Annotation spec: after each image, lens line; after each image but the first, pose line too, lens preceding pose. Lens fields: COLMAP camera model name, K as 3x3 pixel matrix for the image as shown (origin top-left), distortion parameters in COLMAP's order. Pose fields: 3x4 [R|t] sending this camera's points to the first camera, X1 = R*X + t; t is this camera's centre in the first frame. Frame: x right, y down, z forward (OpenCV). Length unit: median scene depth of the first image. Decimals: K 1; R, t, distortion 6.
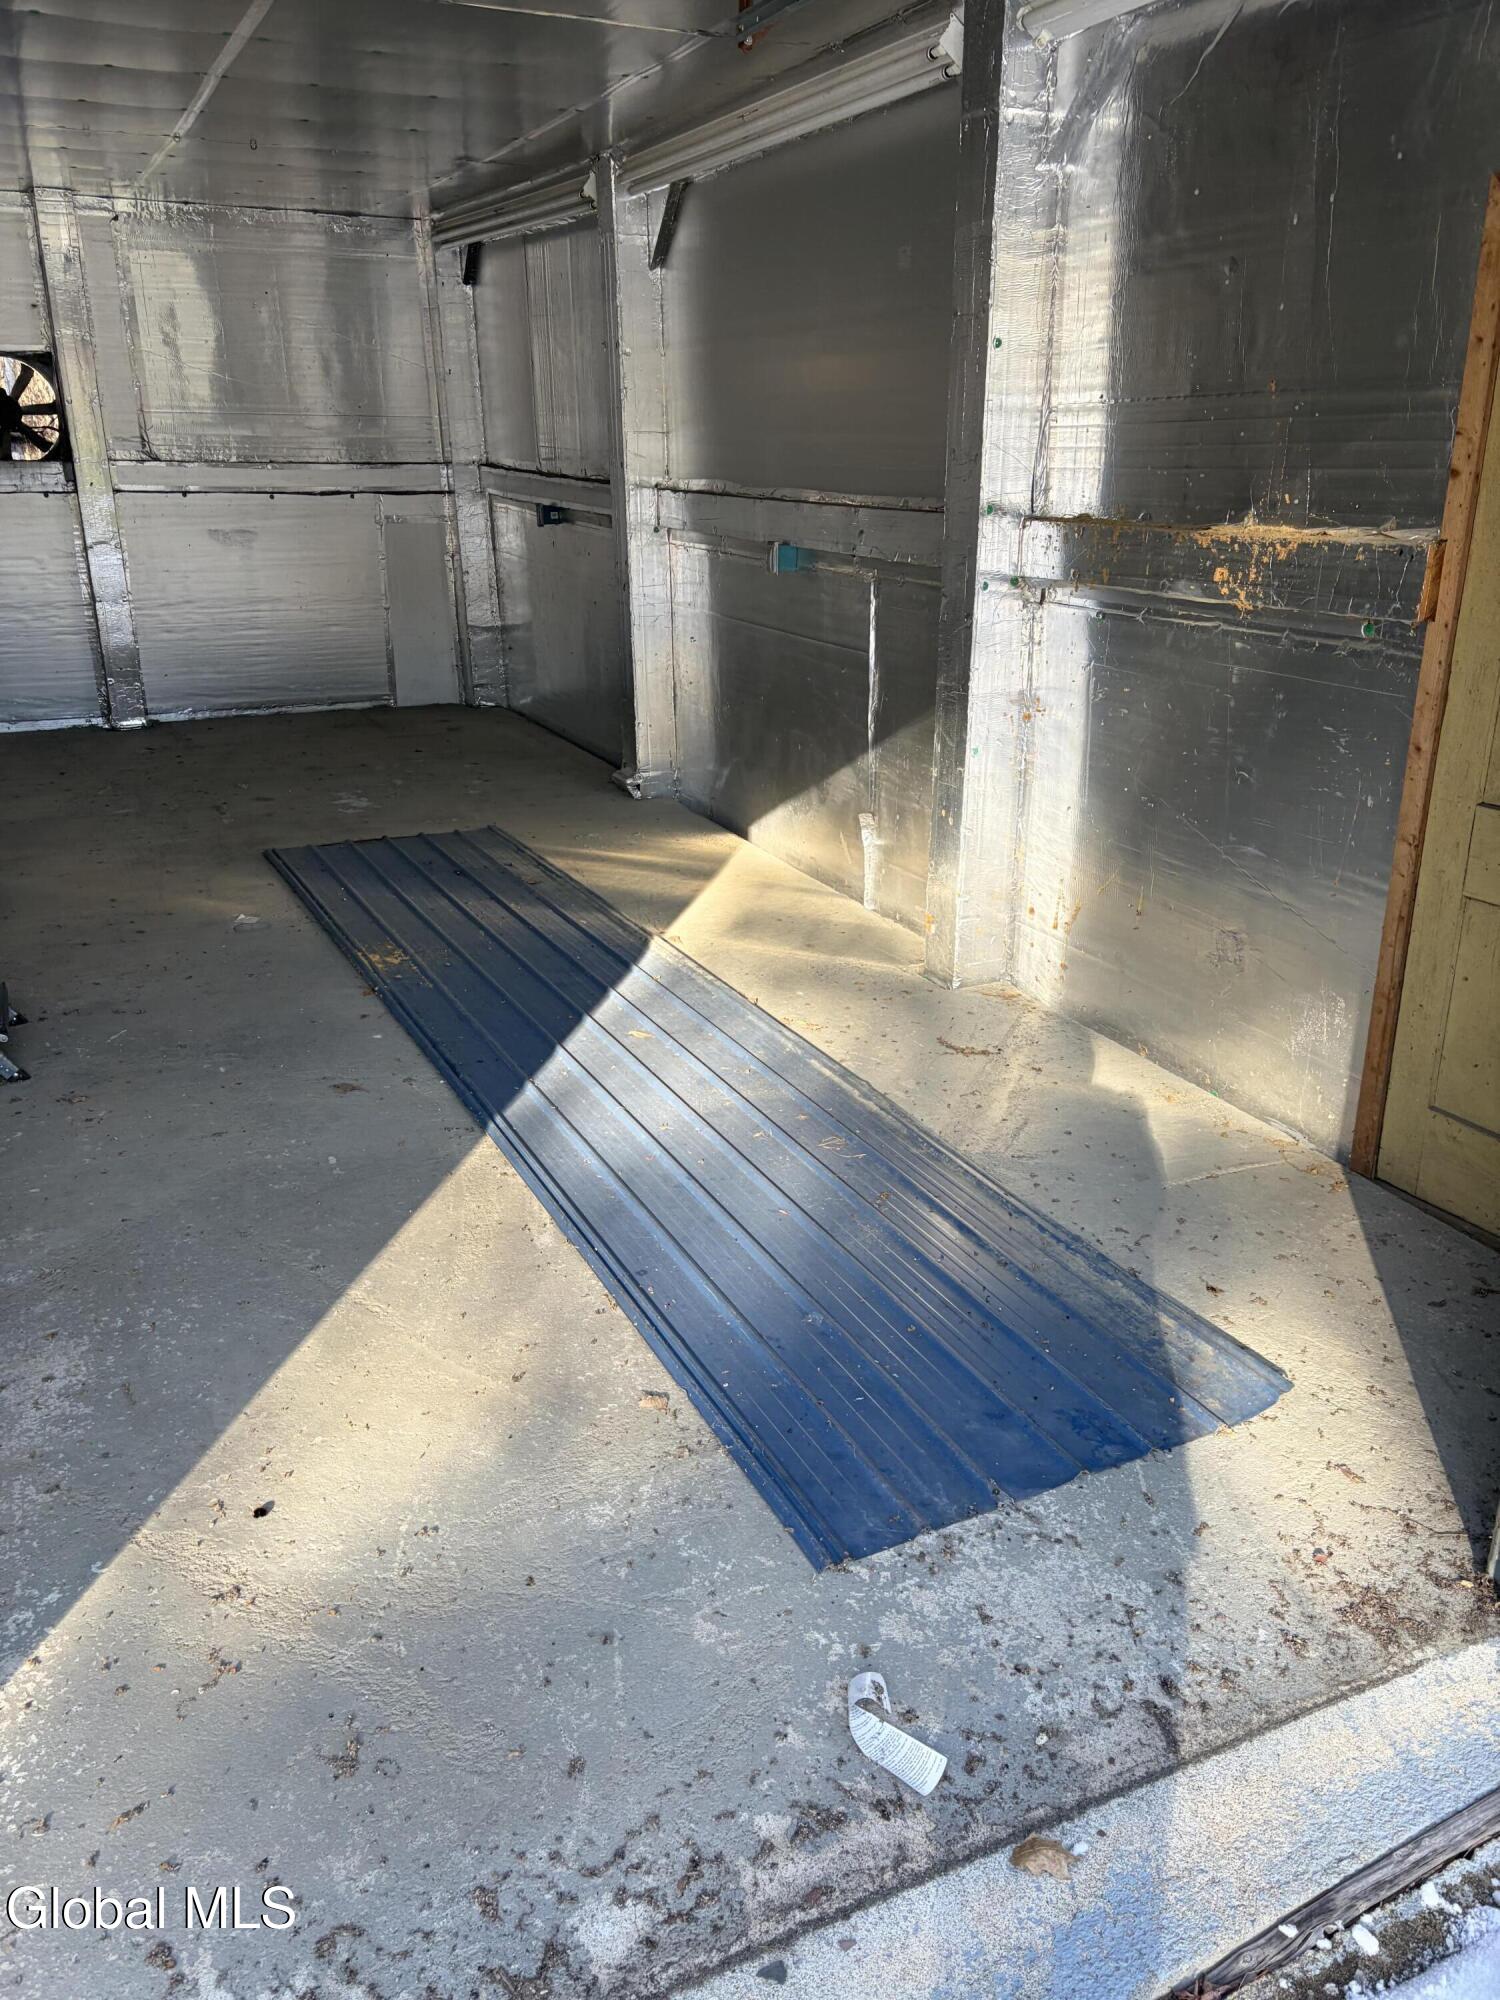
lens RADIAL K [[1479.6, 0, 750.0], [0, 1479.6, 1000.0], [0, 0, 1]] dist [0.059893, -0.055208]
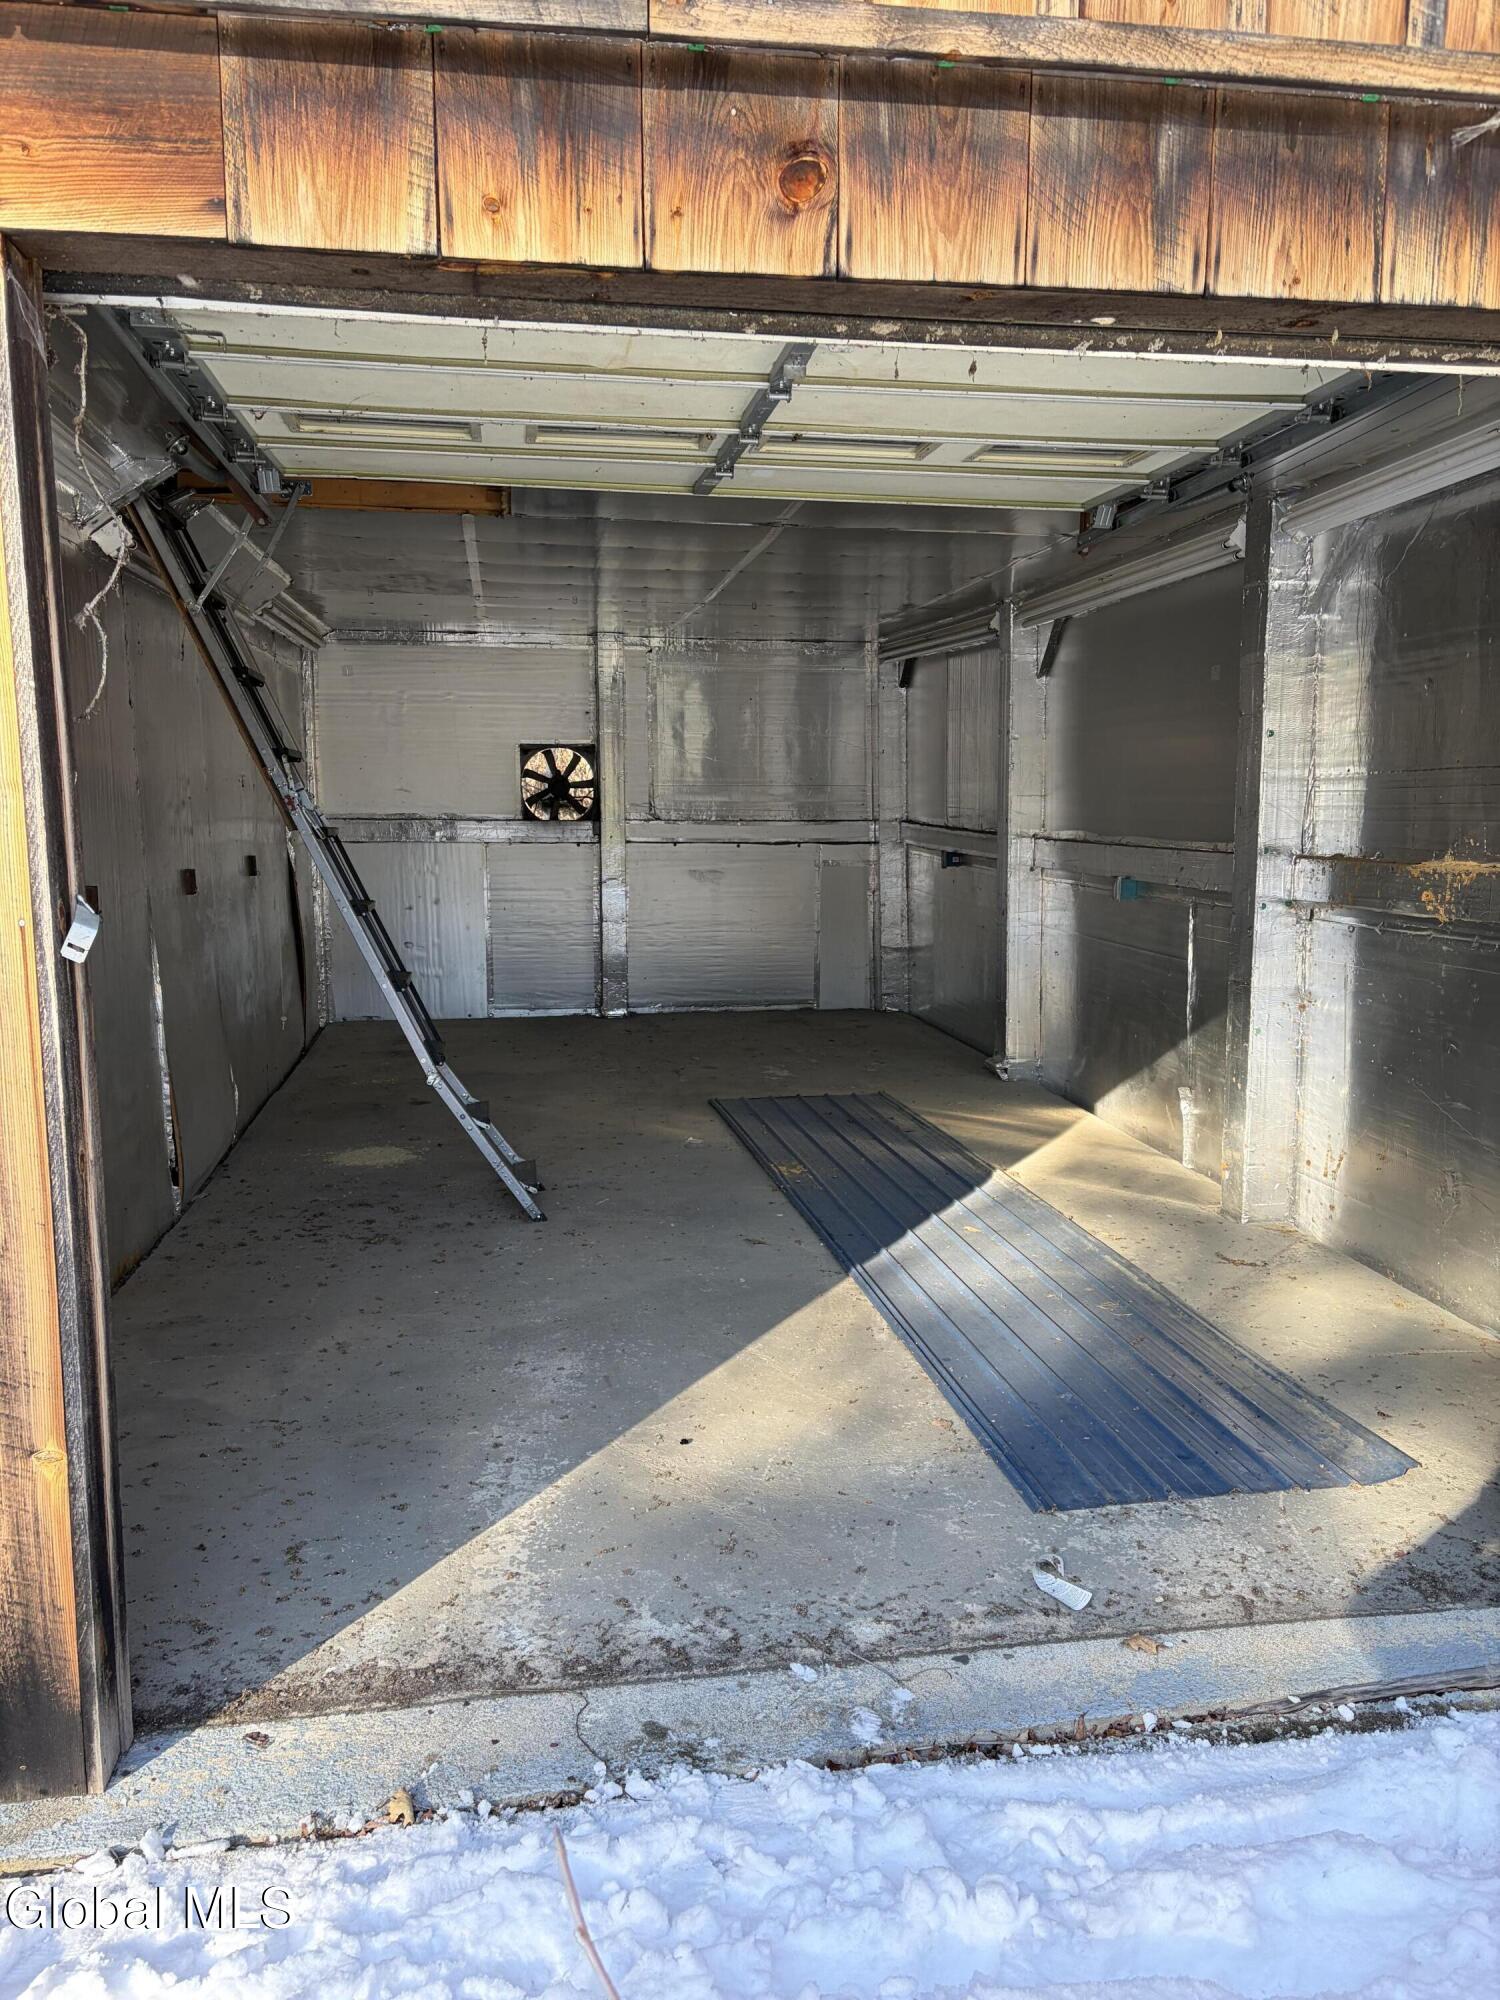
lens RADIAL K [[1522.6, 0, 750.0], [0, 1522.6, 1000.0], [0, 0, 1]] dist [0.096856, -0.185934]
pose [[0.960924, 0.033039, -0.274833, 0.102226], [-0.094756, 0.972130, -0.214441, 0.136675], [0.260088, 0.232104, 0.937274, -0.368048]]
